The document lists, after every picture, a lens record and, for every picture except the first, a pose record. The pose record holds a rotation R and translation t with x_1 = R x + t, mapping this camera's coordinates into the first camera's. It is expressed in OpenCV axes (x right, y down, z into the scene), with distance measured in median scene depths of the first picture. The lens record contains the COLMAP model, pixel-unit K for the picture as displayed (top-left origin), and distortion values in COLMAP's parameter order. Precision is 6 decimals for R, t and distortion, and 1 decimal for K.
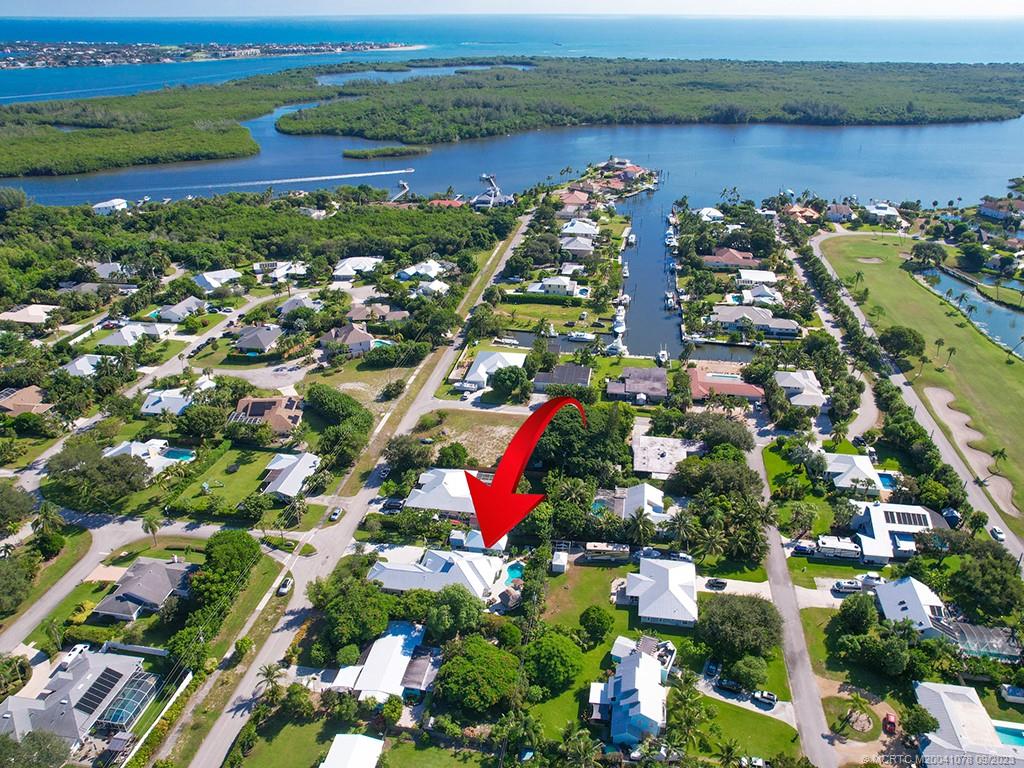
lens RADIAL K [[719.8, 0, 520.8], [0, 719.8, 397.2], [0, 0, 1]] dist [-0.070515, 0.061402]
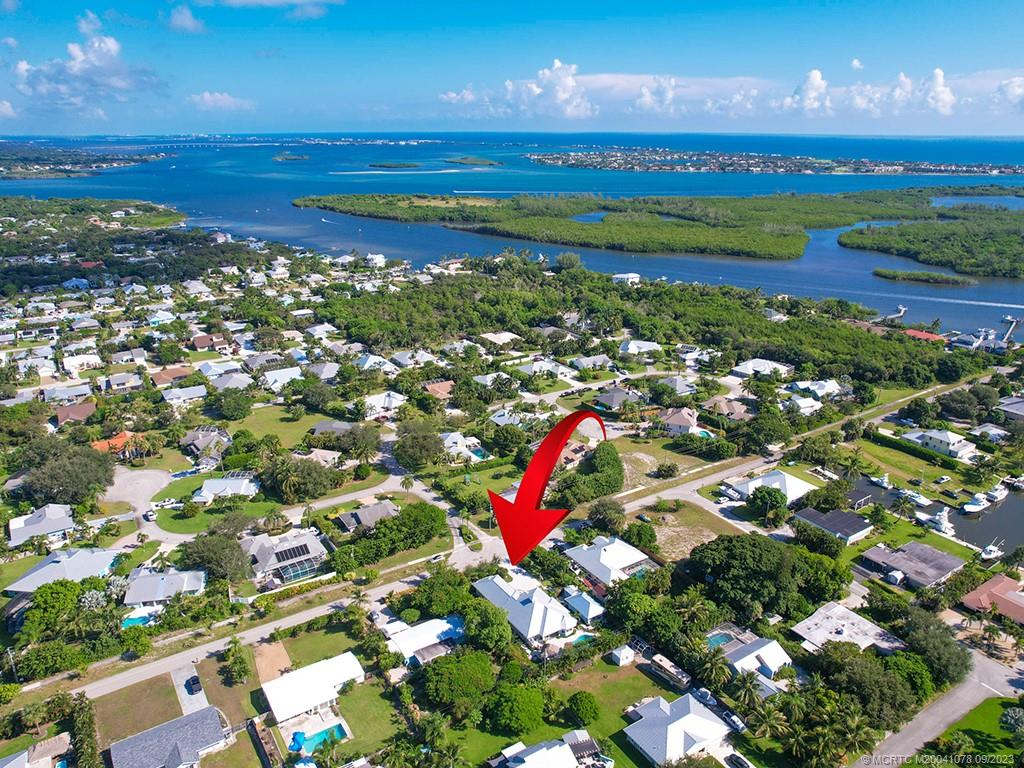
lens RADIAL K [[719.8, 0, 520.8], [0, 719.8, 397.2], [0, 0, 1]] dist [-0.070515, 0.061402]
pose [[0.677032, 0.261805, -0.687812, 0.316203], [-0.354775, 0.934928, 0.006650, -0.036108], [0.644796, 0.239517, 0.725858, 0.058173]]
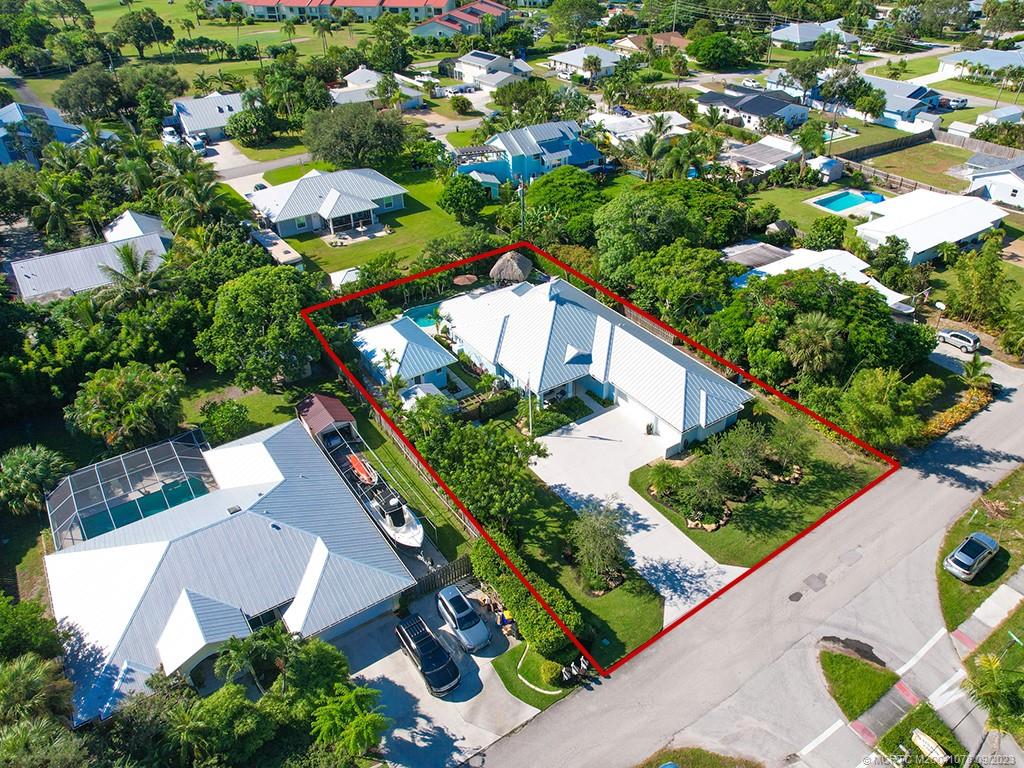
lens RADIAL K [[741.9, 0, 547.2], [0, 741.9, 379.8], [0, 0, 1]] dist [-0.086379, 0.080760]
pose [[-0.703221, -0.393203, 0.592343, -0.197059], [0.340417, 0.545221, 0.766061, -0.034594], [-0.624176, 0.740355, -0.249558, 0.627958]]
